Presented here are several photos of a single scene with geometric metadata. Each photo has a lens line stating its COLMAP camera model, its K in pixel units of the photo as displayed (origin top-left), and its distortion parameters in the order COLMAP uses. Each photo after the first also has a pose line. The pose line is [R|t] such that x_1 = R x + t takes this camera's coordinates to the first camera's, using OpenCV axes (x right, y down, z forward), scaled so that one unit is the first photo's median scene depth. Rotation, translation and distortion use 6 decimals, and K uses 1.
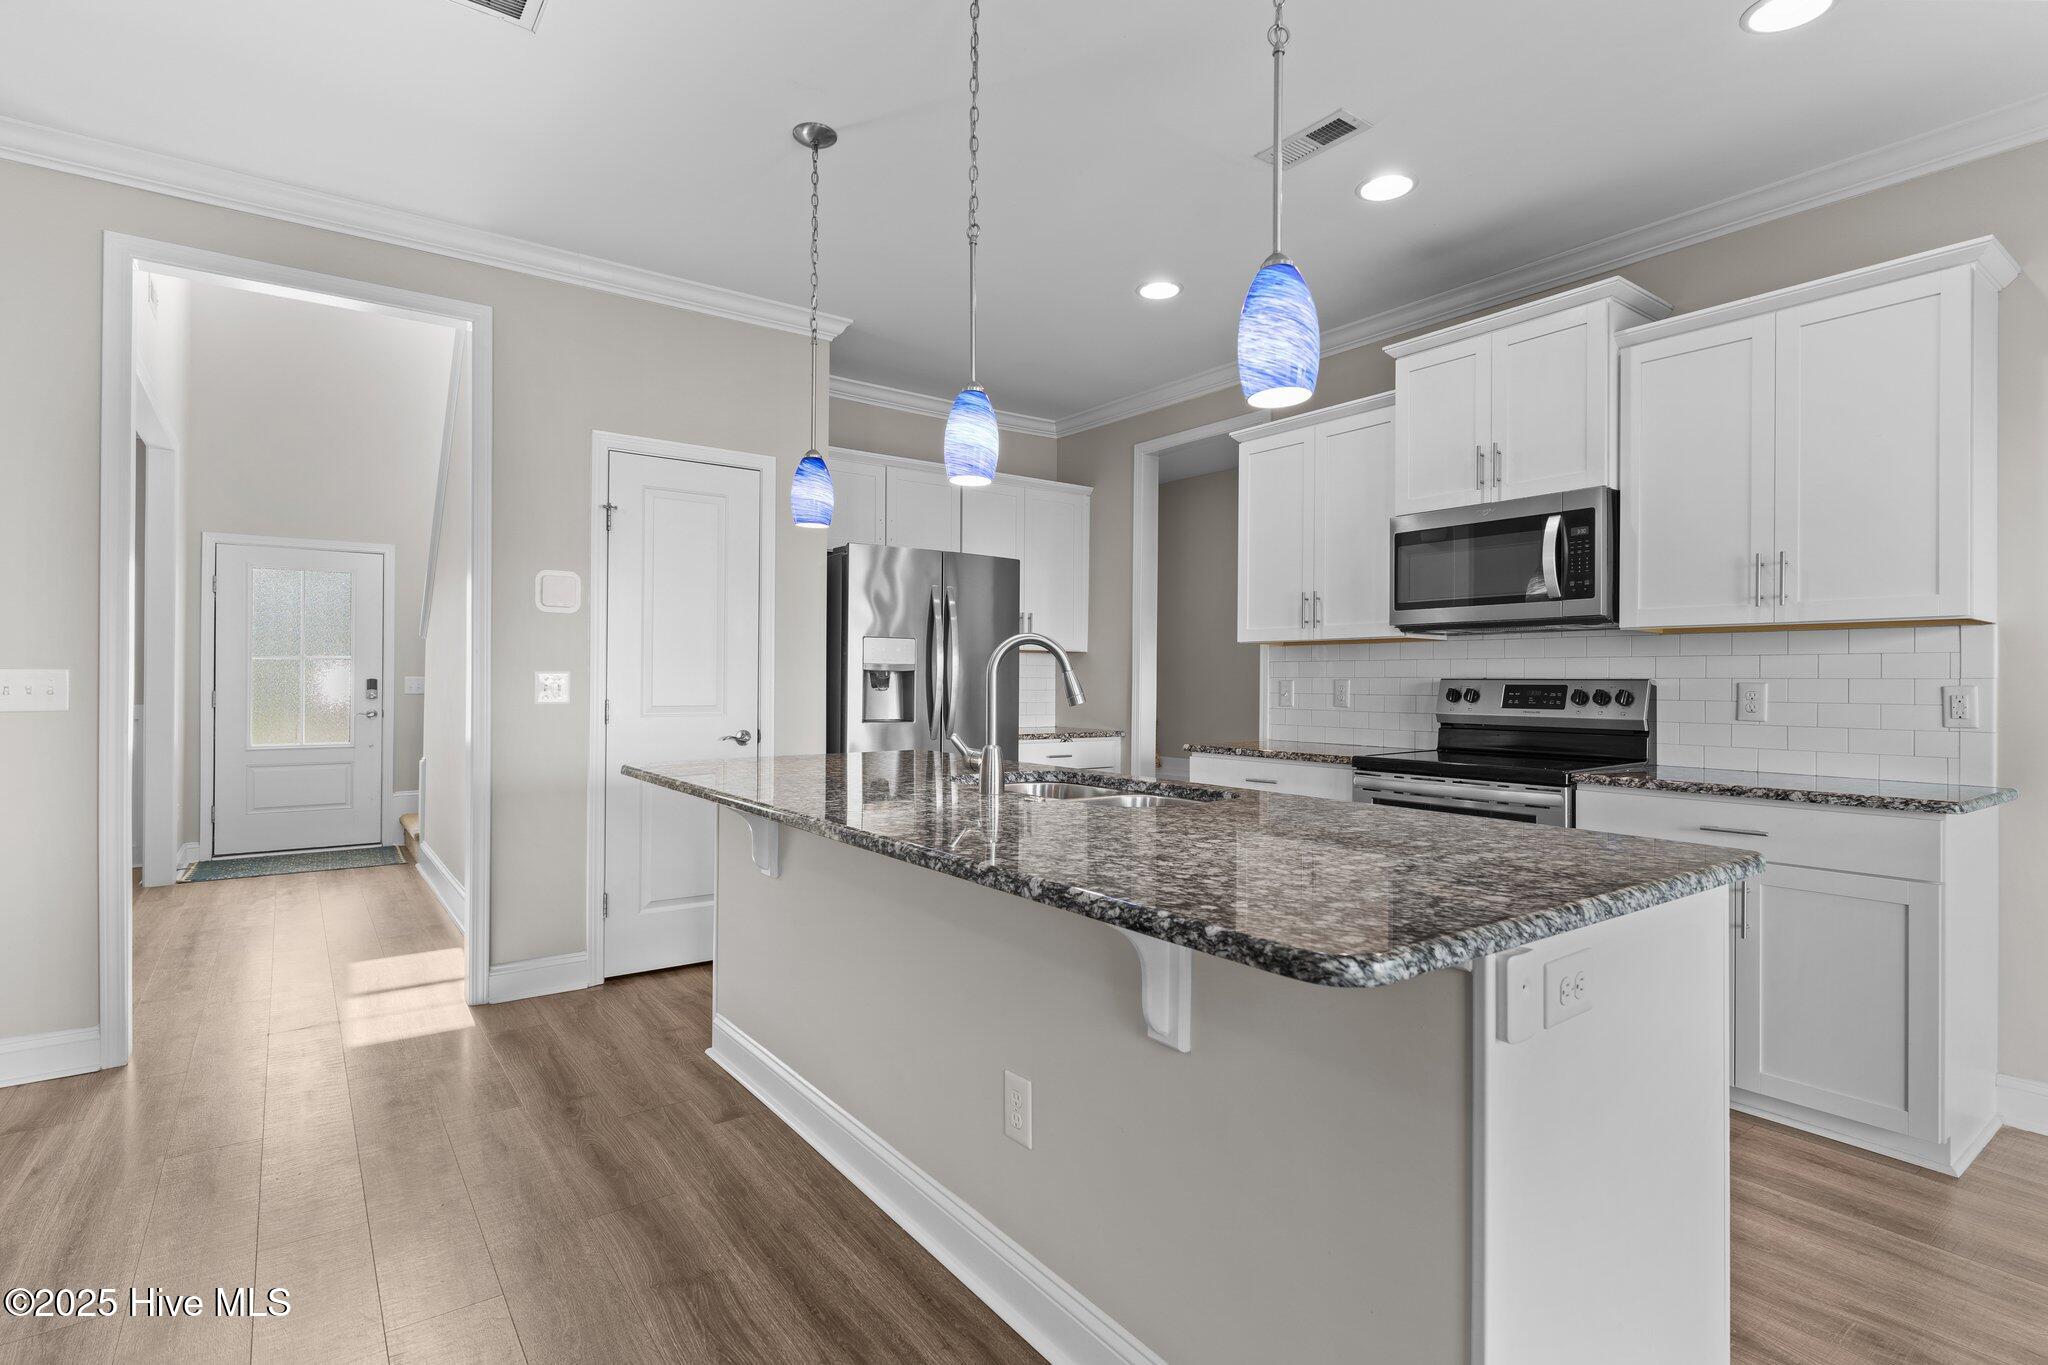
lens RADIAL K [[993.9, 0, 1016.6], [0, 993.9, 676.7], [0, 0, 1]] dist [0.003229, -0.000203]
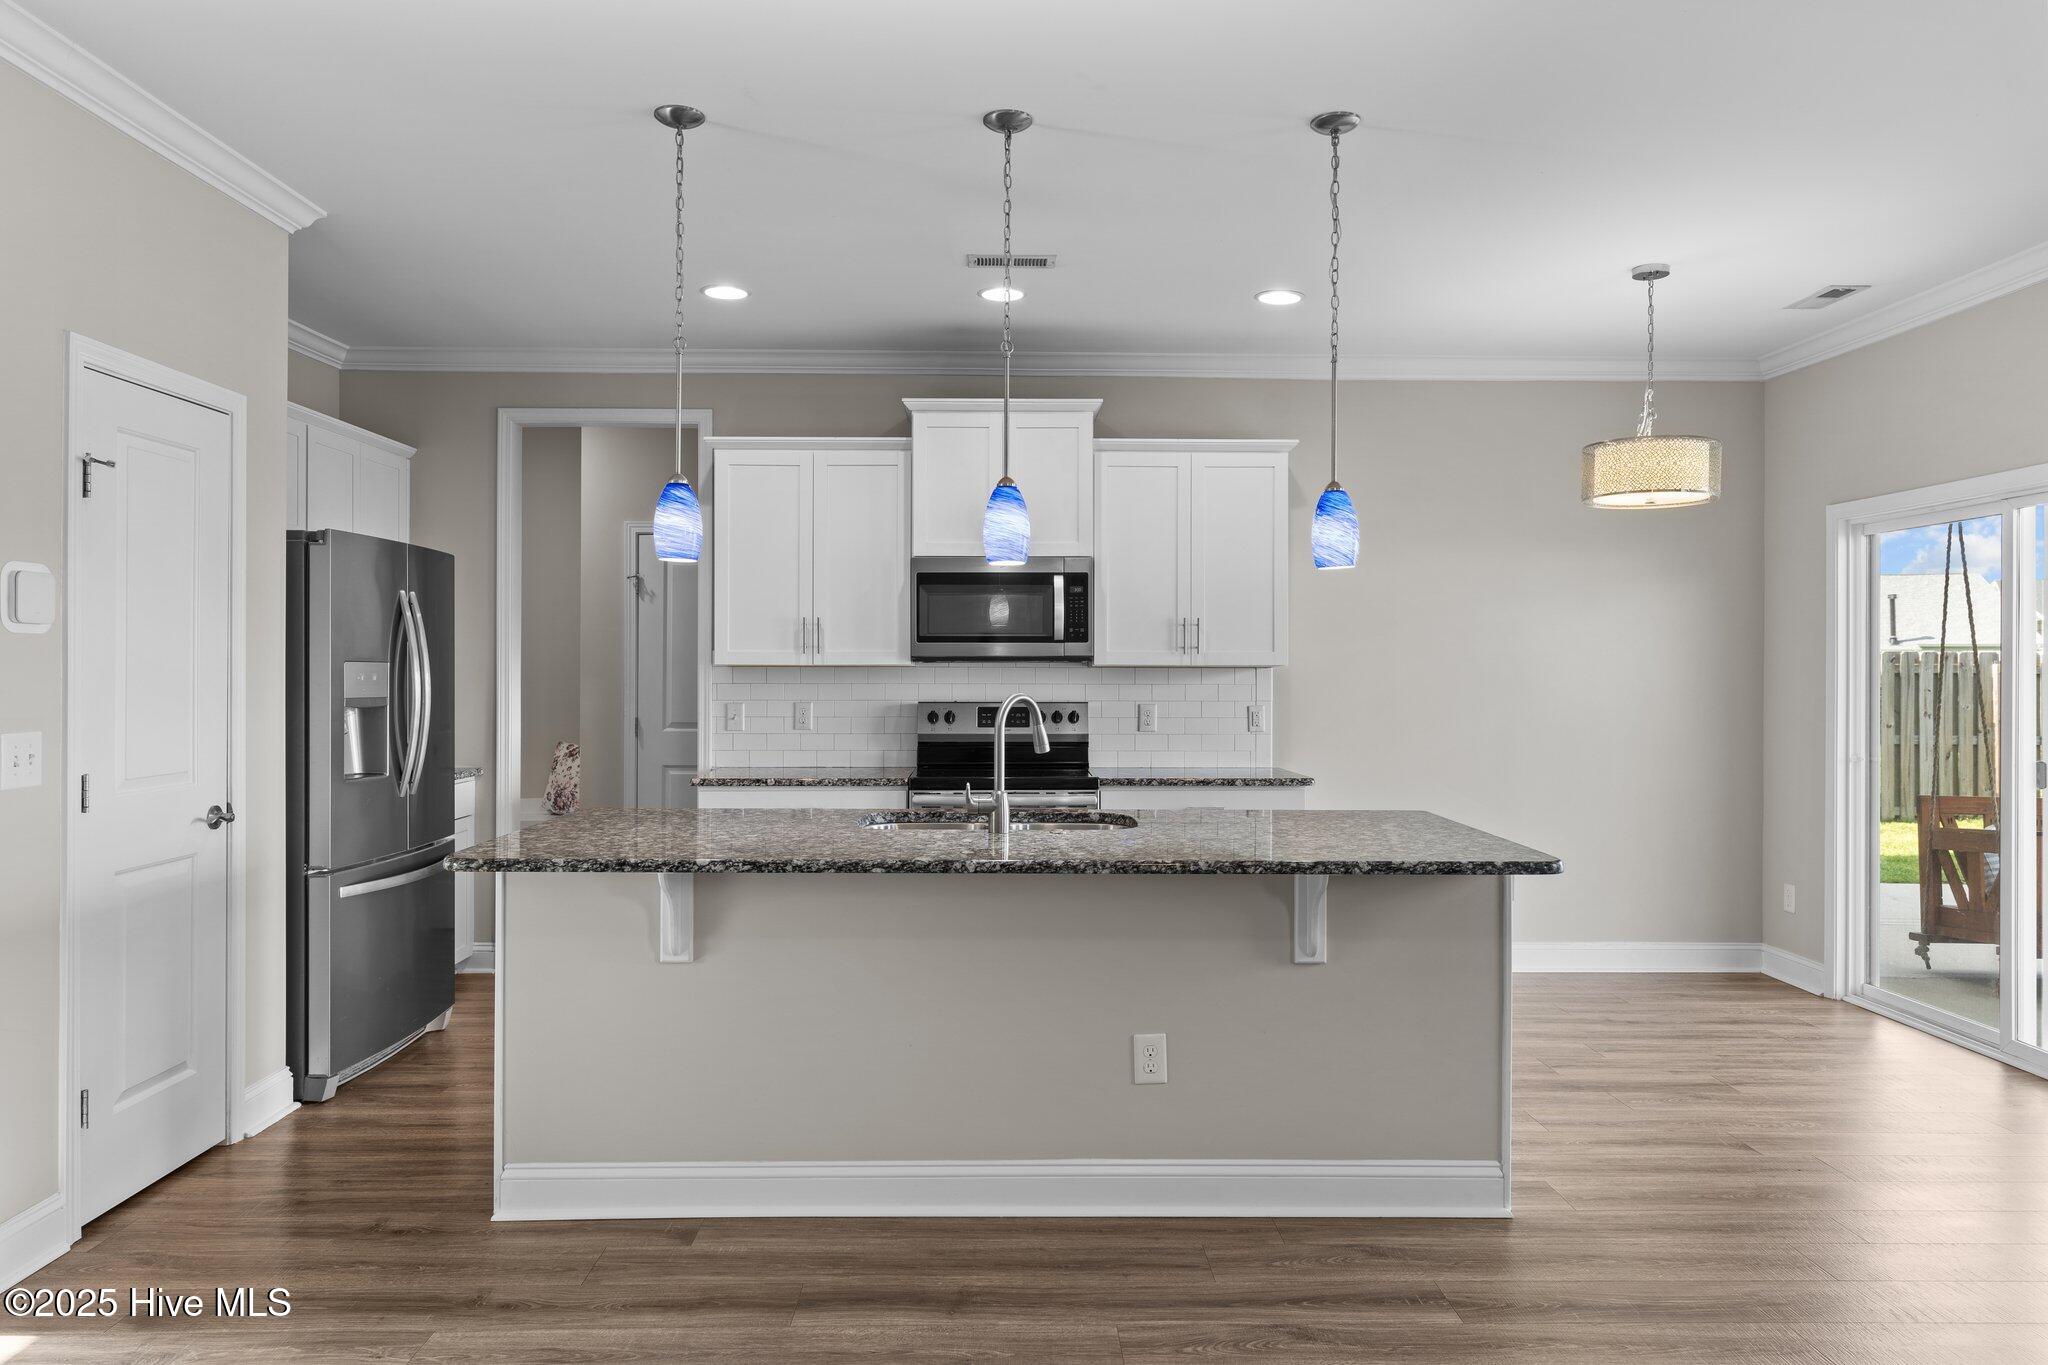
lens RADIAL K [[1355.9, 0, 1015.5], [0, 1355.9, 664.2], [0, 0, 1]] dist [0.004157, -0.000708]
pose [[0.574345, -0.004396, 0.818601, -0.894664], [-0.002770, 0.999969, 0.007314, -0.061547], [-0.818609, -0.006469, 0.574315, 0.057595]]
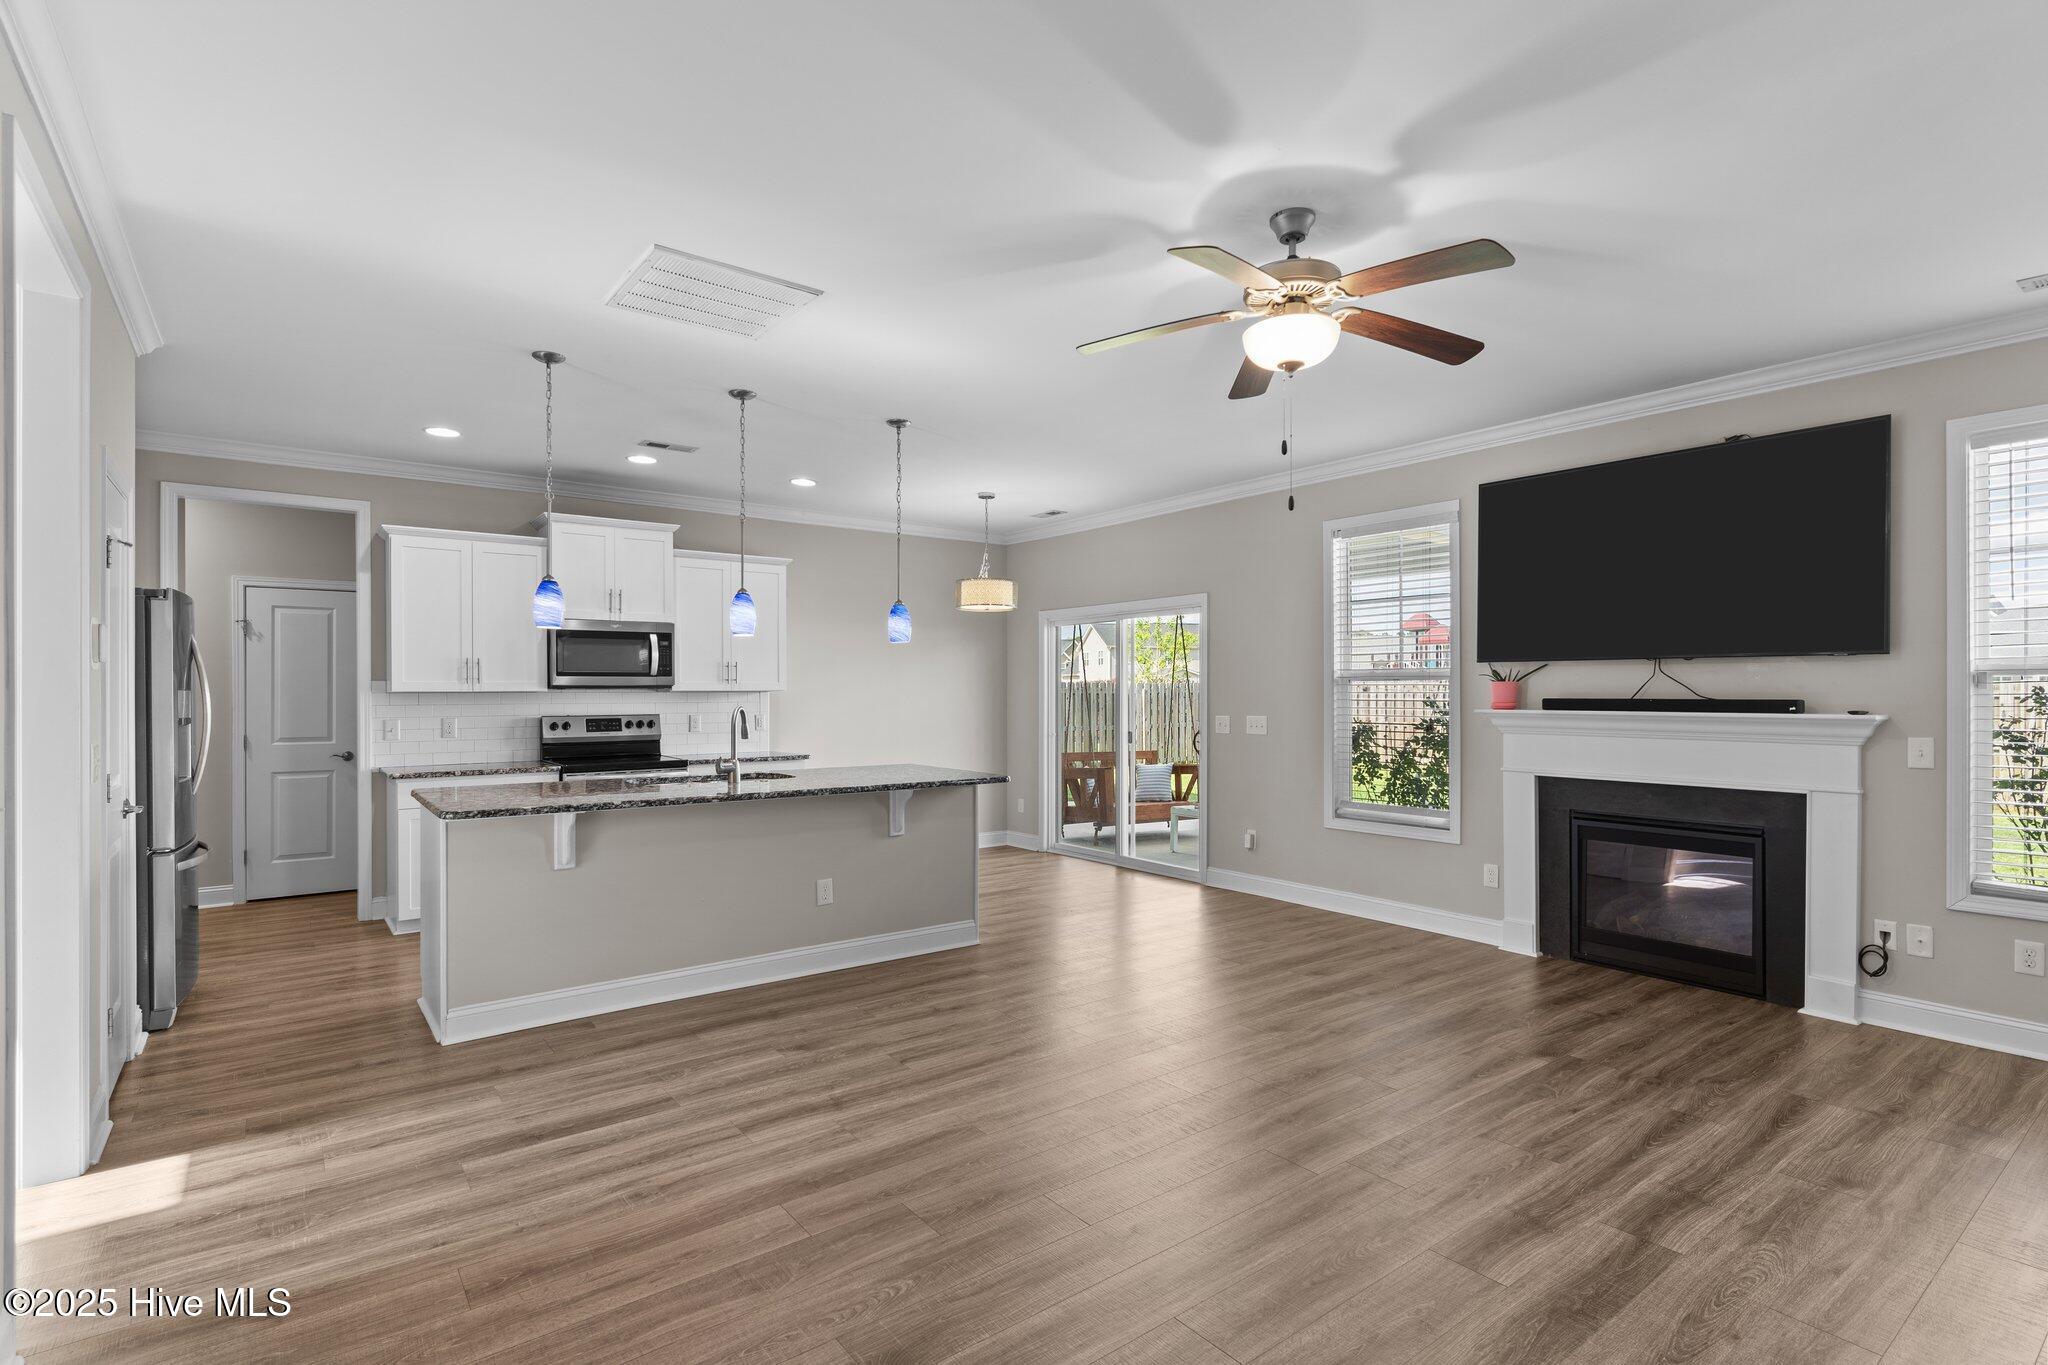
lens RADIAL K [[993.9, 0, 1027.4], [0, 993.9, 688.9], [0, 0, 1]] dist [0.003229, -0.000203]
pose [[-0.027279, -0.004670, 0.999617, -1.469401], [-0.003149, 0.999985, 0.004586, -0.063130], [-0.999623, -0.003023, -0.027293, 0.303485]]
